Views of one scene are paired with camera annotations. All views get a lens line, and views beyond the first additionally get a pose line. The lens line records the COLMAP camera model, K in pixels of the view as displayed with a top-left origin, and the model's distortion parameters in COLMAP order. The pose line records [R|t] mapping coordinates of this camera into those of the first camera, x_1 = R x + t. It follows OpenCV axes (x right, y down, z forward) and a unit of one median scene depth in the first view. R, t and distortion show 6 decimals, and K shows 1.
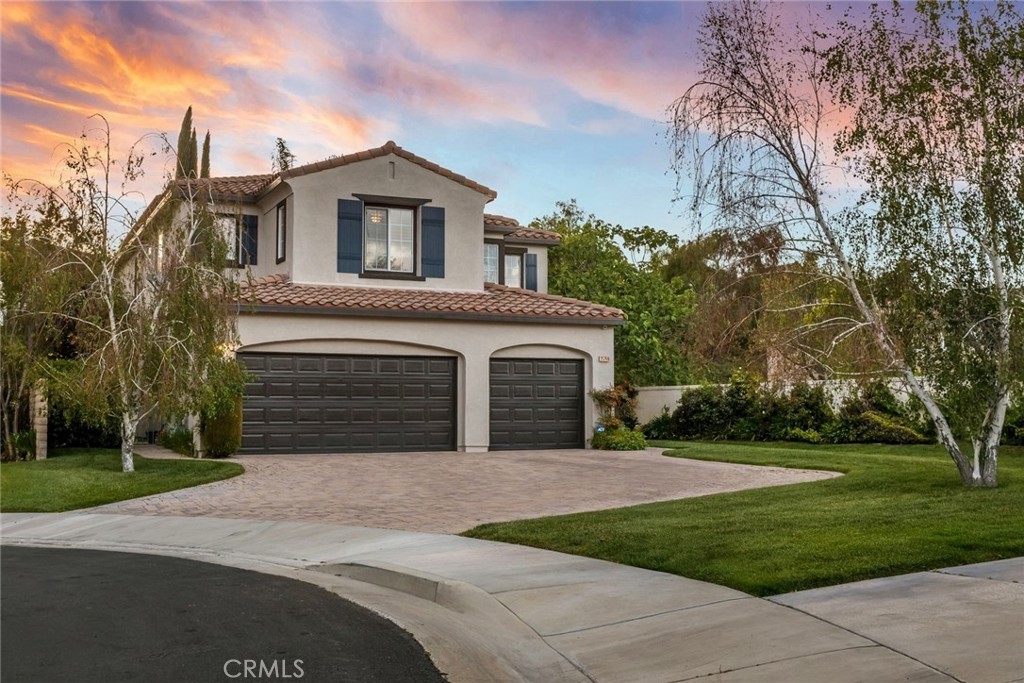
lens RADIAL K [[1135.8, 0, 513.7], [0, 1135.8, 367.5], [0, 0, 1]] dist [0.006484, -0.002134]
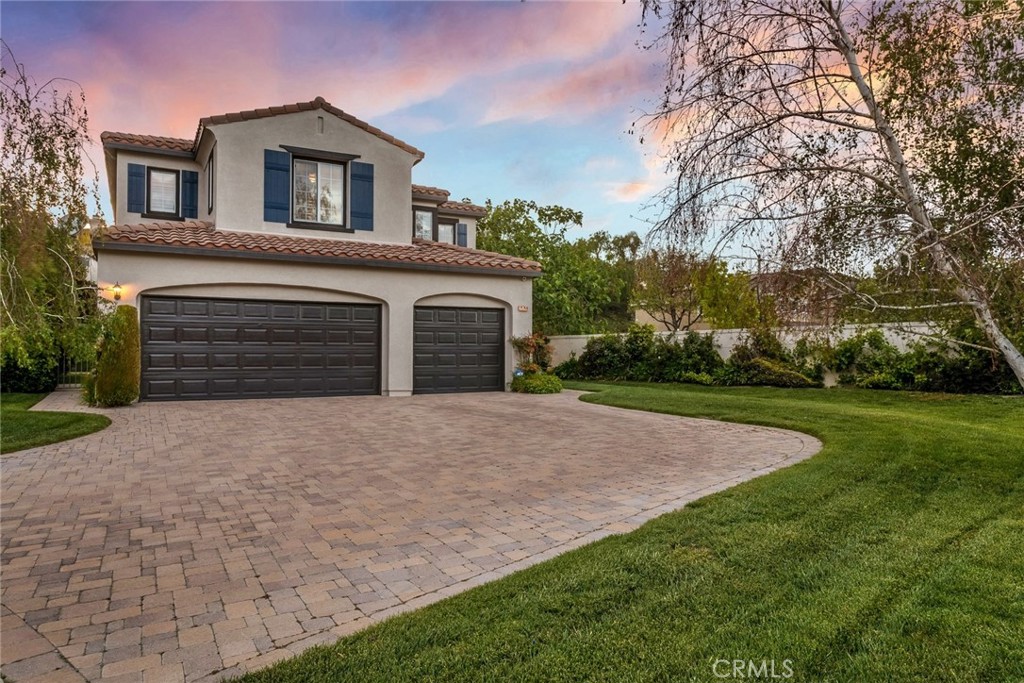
lens RADIAL K [[689.3, 0, 512.0], [0, 689.3, 341.5], [0, 0, 1]] dist [0.025463, 0.000093]
pose [[0.997715, 0.003568, 0.067474, 0.025241], [-0.005001, 0.999765, 0.021080, 0.010224], [-0.067383, -0.021369, 0.997498, 0.348053]]
